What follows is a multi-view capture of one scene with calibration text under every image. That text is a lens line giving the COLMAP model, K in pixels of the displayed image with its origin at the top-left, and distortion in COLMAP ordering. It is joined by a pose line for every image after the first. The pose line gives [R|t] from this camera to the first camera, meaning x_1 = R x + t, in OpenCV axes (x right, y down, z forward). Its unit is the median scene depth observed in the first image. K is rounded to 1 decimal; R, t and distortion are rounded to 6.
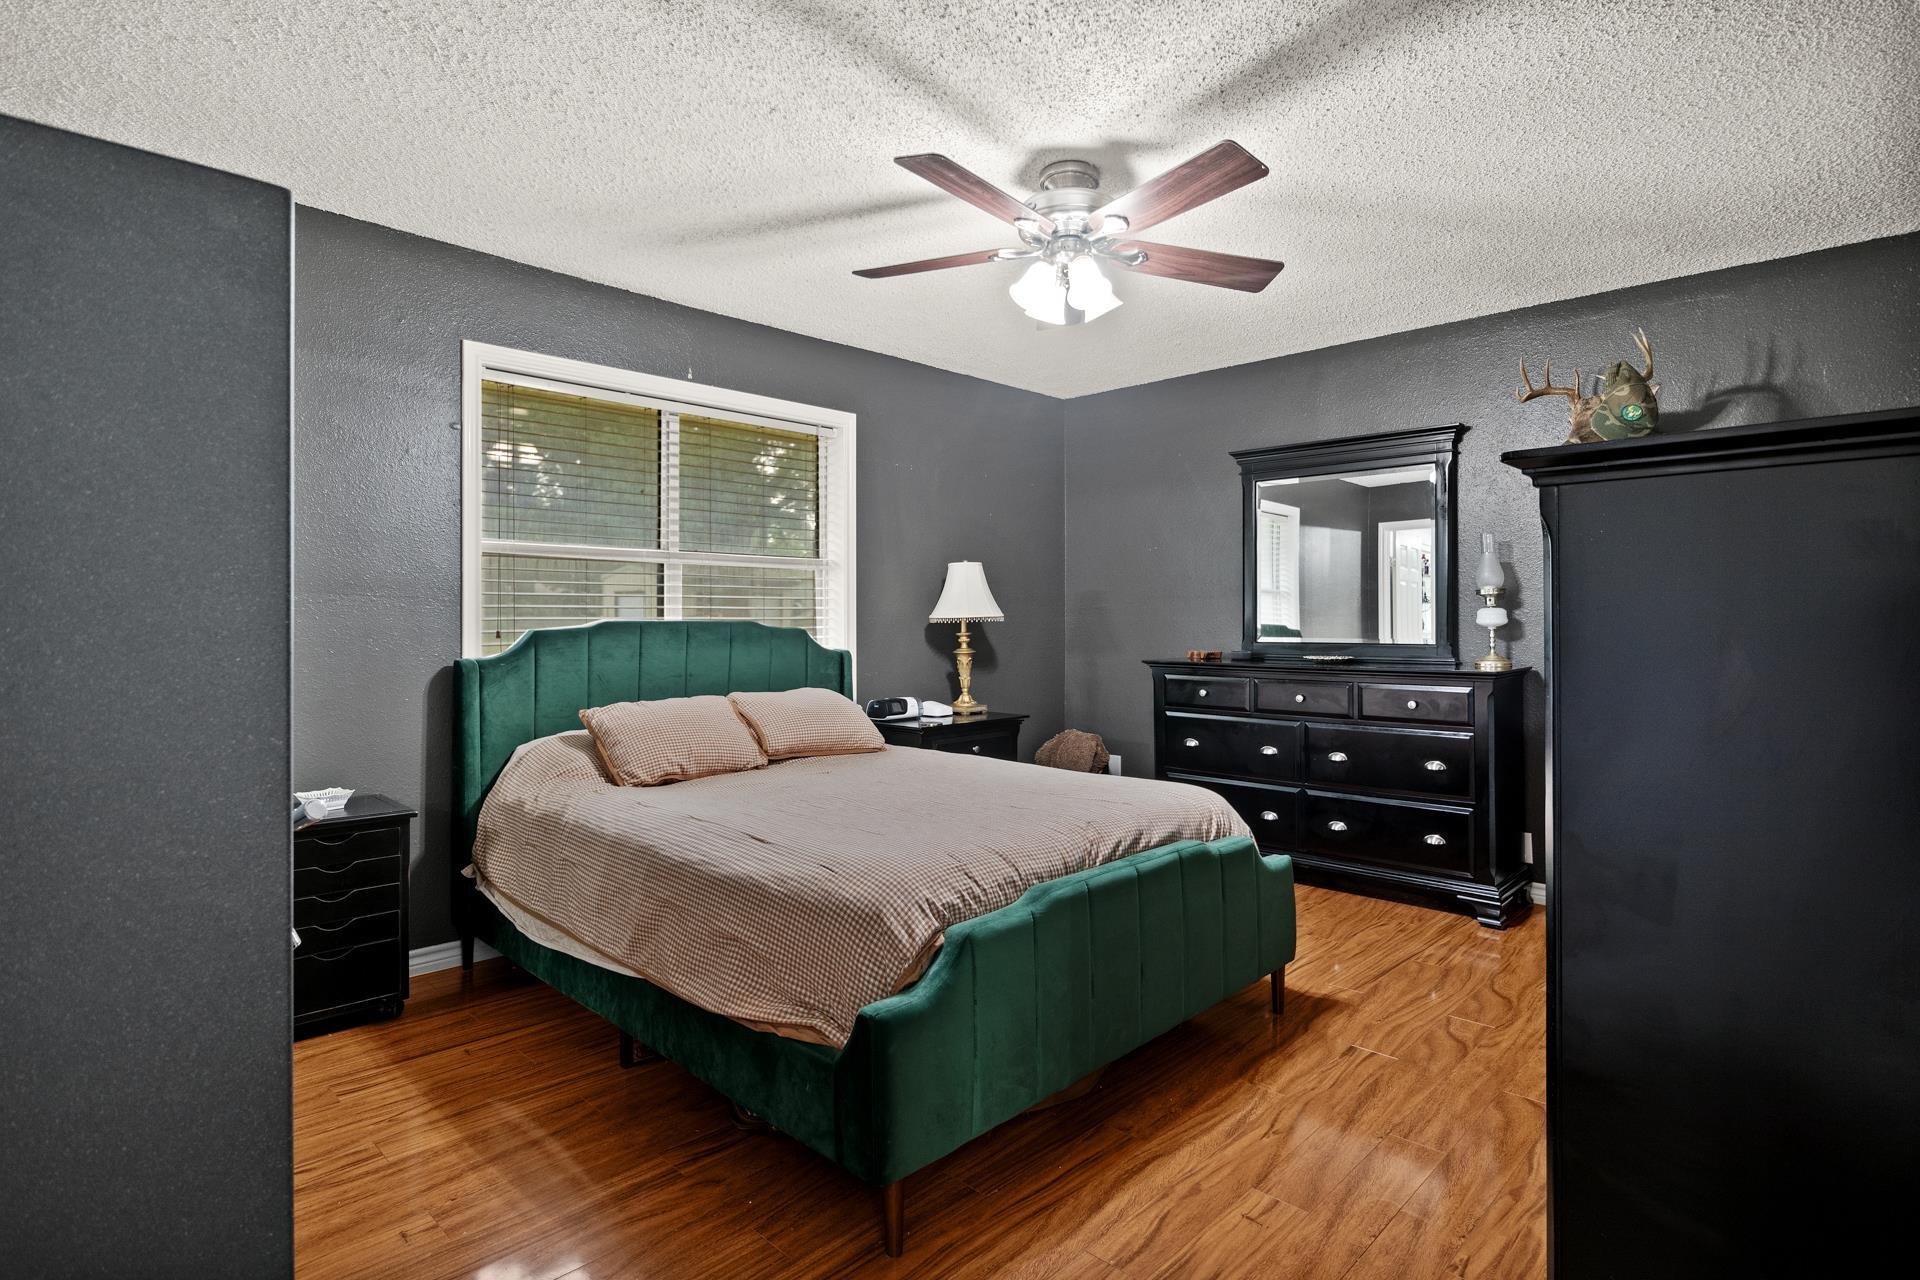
lens RADIAL K [[987.2, 0, 959.1], [0, 987.2, 635.2], [0, 0, 1]] dist [0.006988, -0.000261]
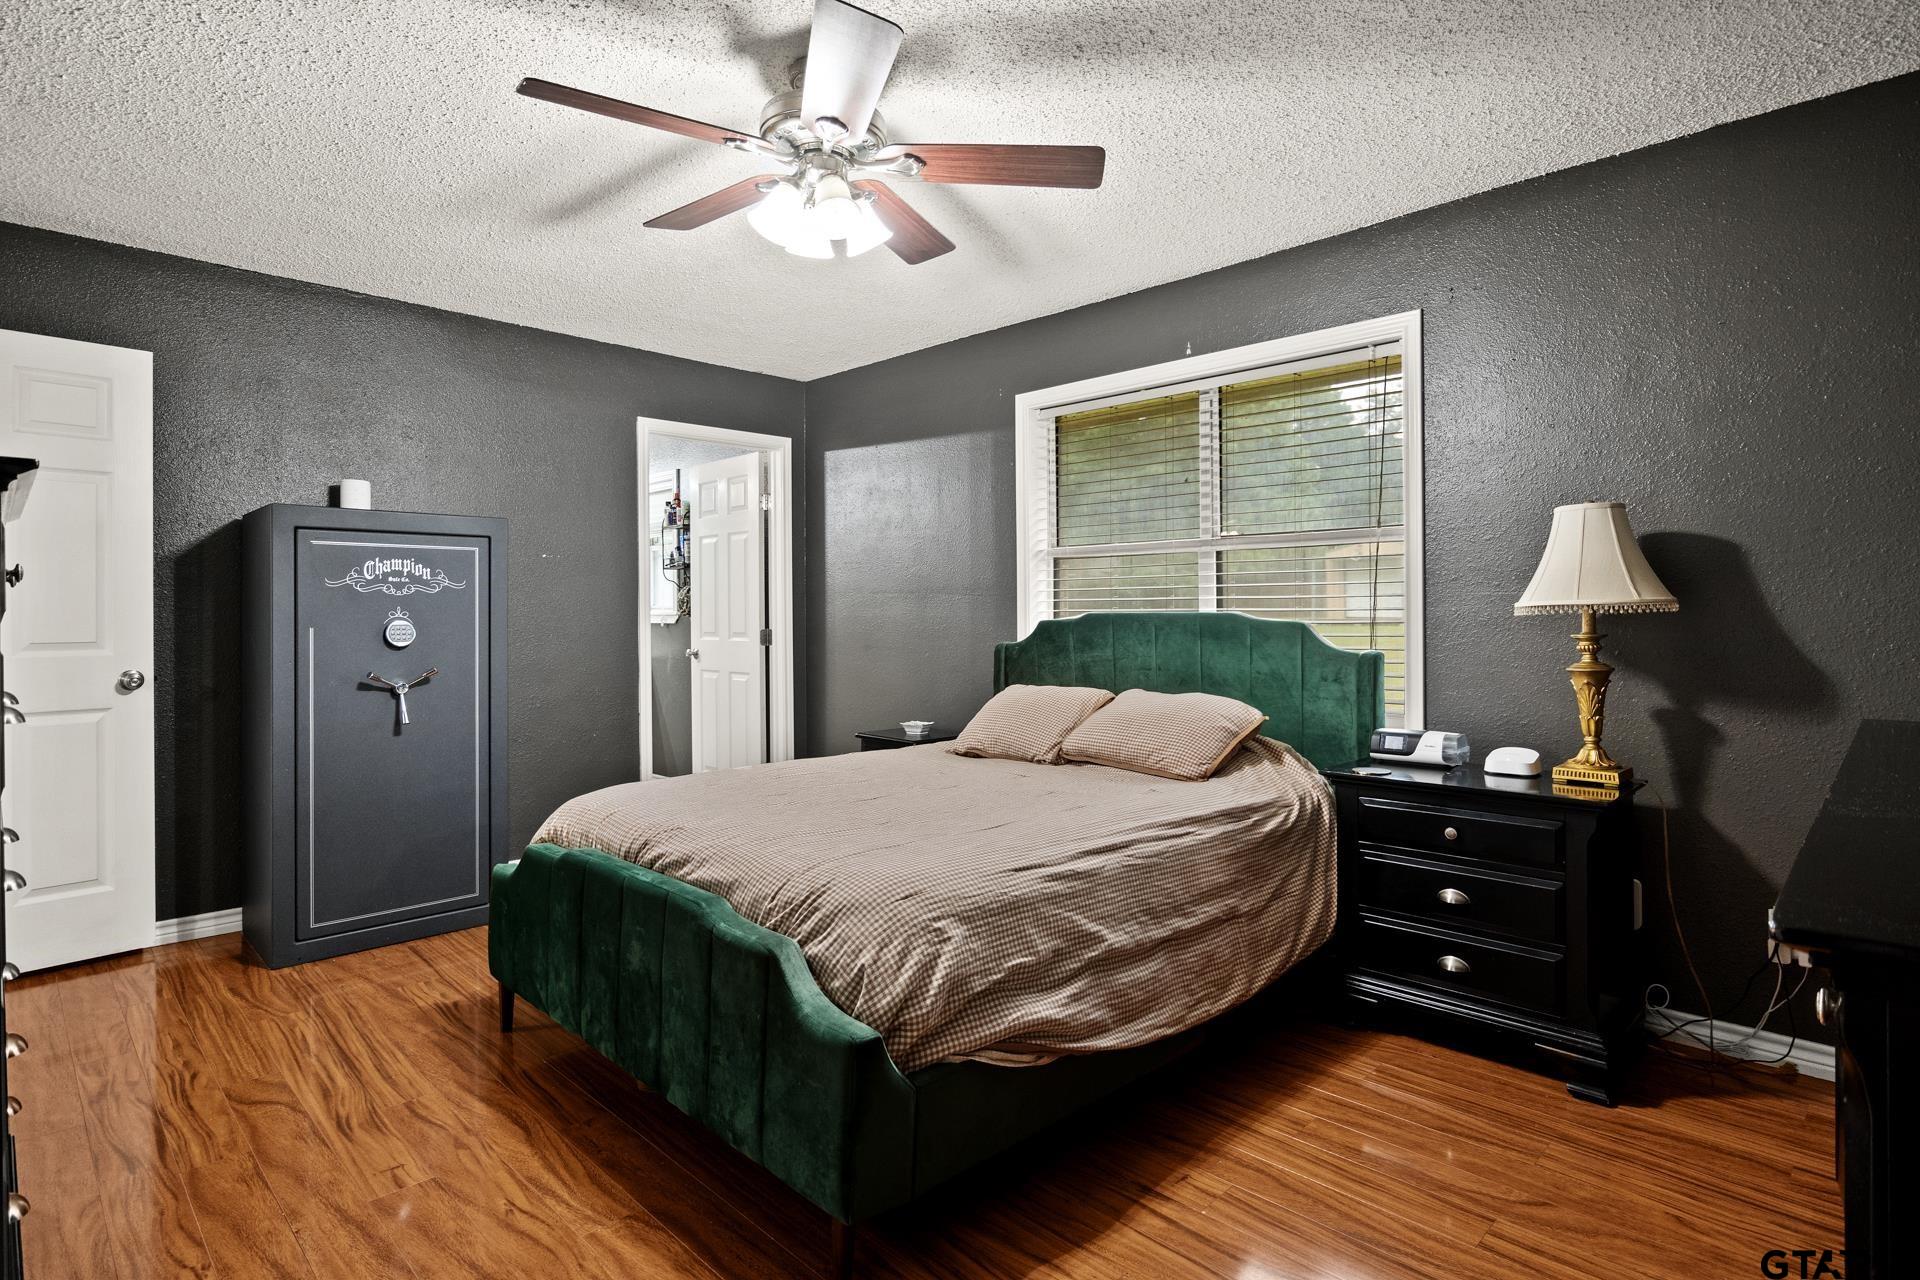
lens RADIAL K [[987.2, 0, 968.7], [0, 987.2, 621.2], [0, 0, 1]] dist [0.006988, -0.000261]
pose [[-0.022845, 0.009699, -0.999692, 1.006210], [-0.008980, 0.999911, 0.009907, -0.020323], [0.999699, 0.009203, -0.022756, 1.217456]]
